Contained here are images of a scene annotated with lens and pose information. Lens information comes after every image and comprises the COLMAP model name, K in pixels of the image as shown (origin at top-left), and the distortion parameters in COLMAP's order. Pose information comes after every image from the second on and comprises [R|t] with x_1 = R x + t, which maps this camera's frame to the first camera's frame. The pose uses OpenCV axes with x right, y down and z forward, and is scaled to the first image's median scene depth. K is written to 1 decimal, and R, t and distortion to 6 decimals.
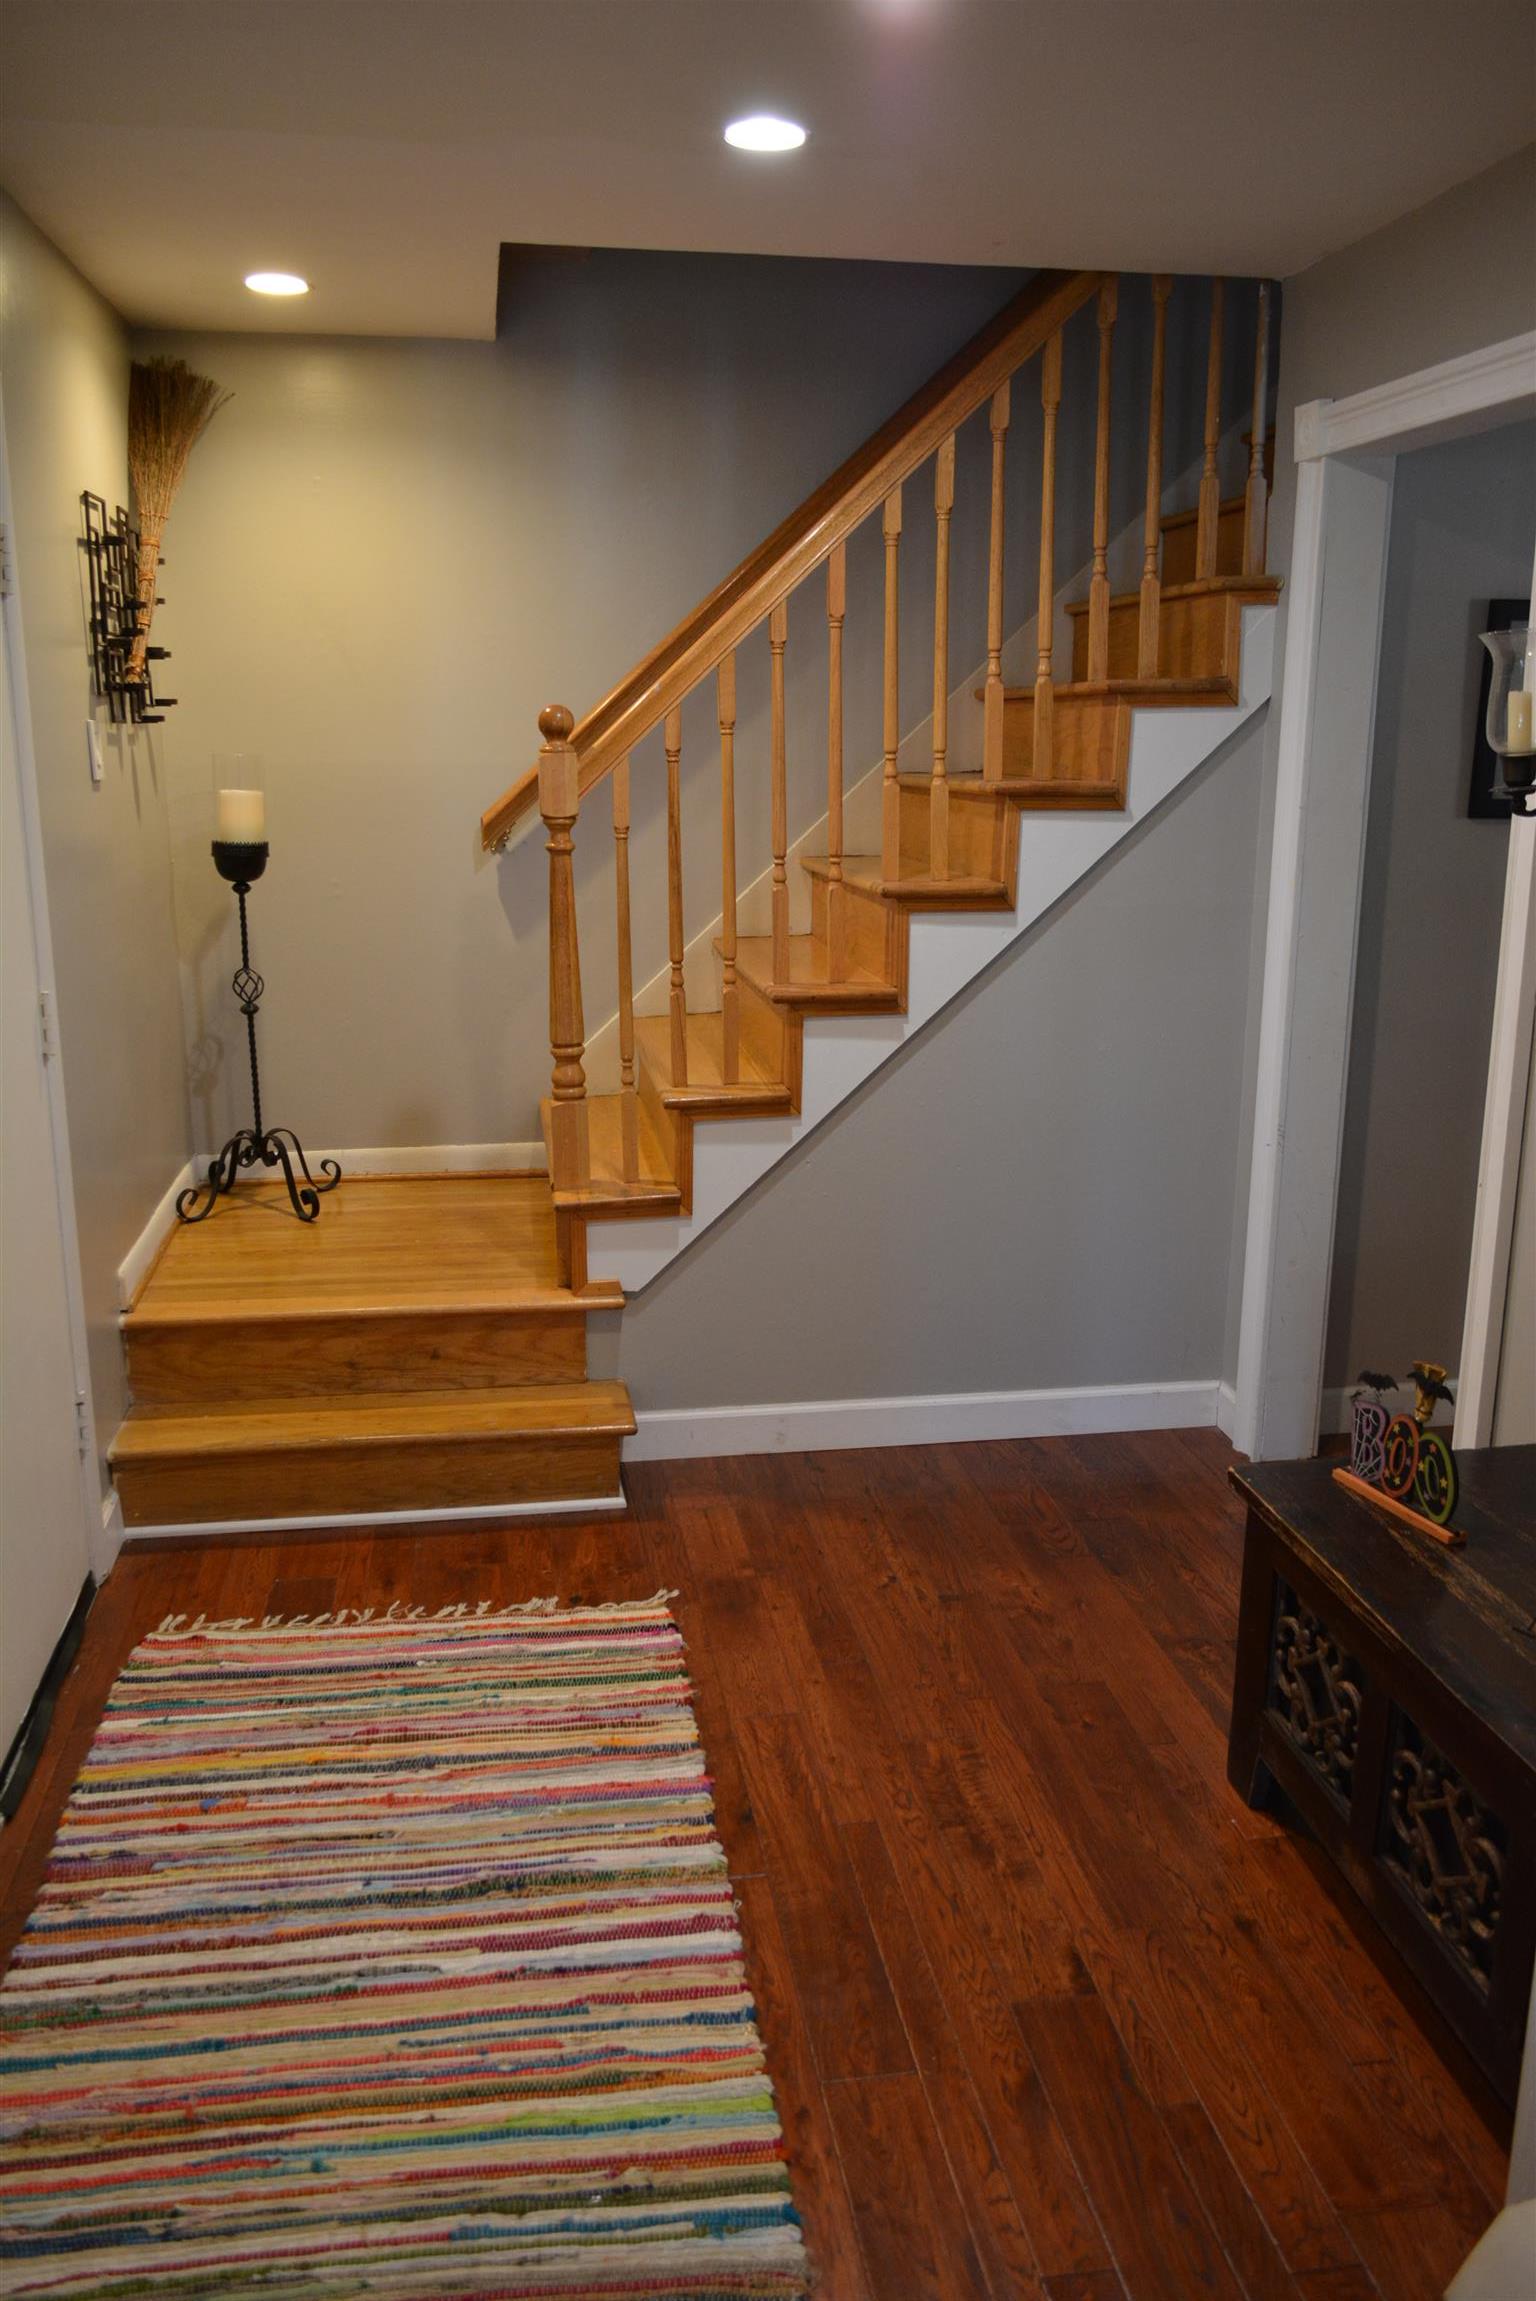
lens RADIAL K [[1805.8, 0, 765.3], [0, 1805.8, 1153.7], [0, 0, 1]] dist [-0.019205, -0.002949]
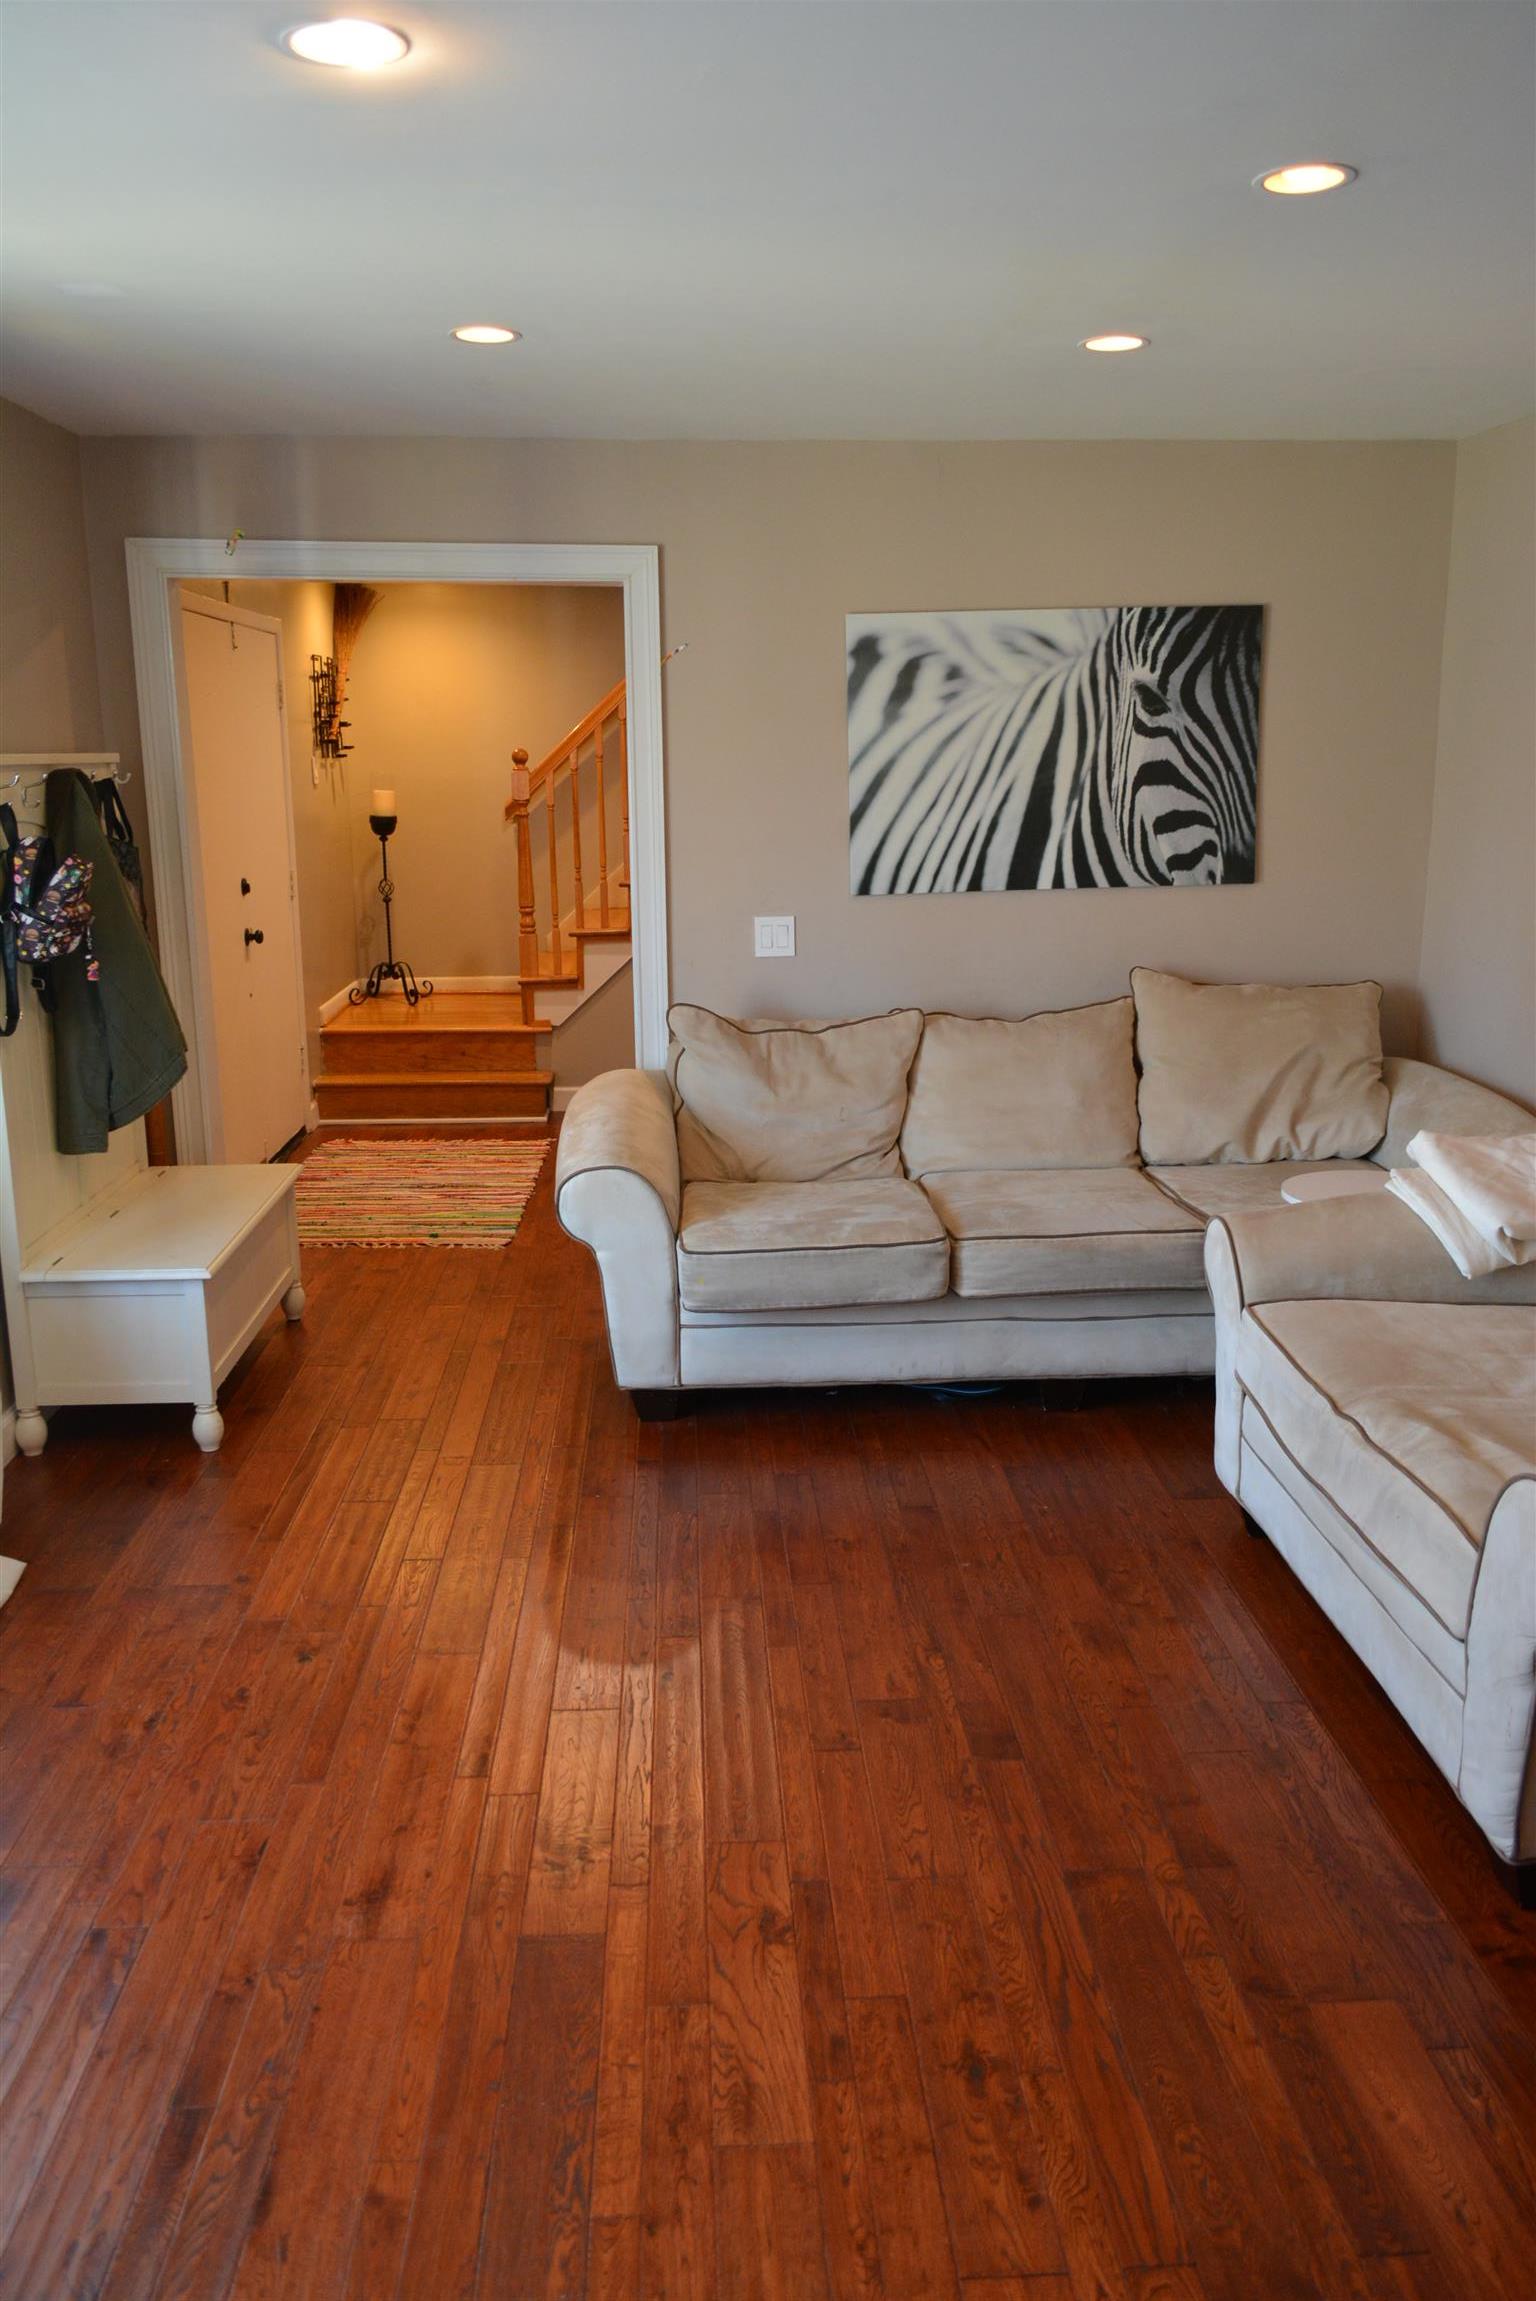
lens RADIAL K [[1805.8, 0, 768.6], [0, 1805.8, 1148.0], [0, 0, 1]] dist [-0.019205, -0.002949]
pose [[0.994452, 0.016472, -0.103890, 0.390944], [-0.018203, 0.999710, -0.015736, 0.246269], [0.103601, 0.017539, 0.994464, -1.058937]]
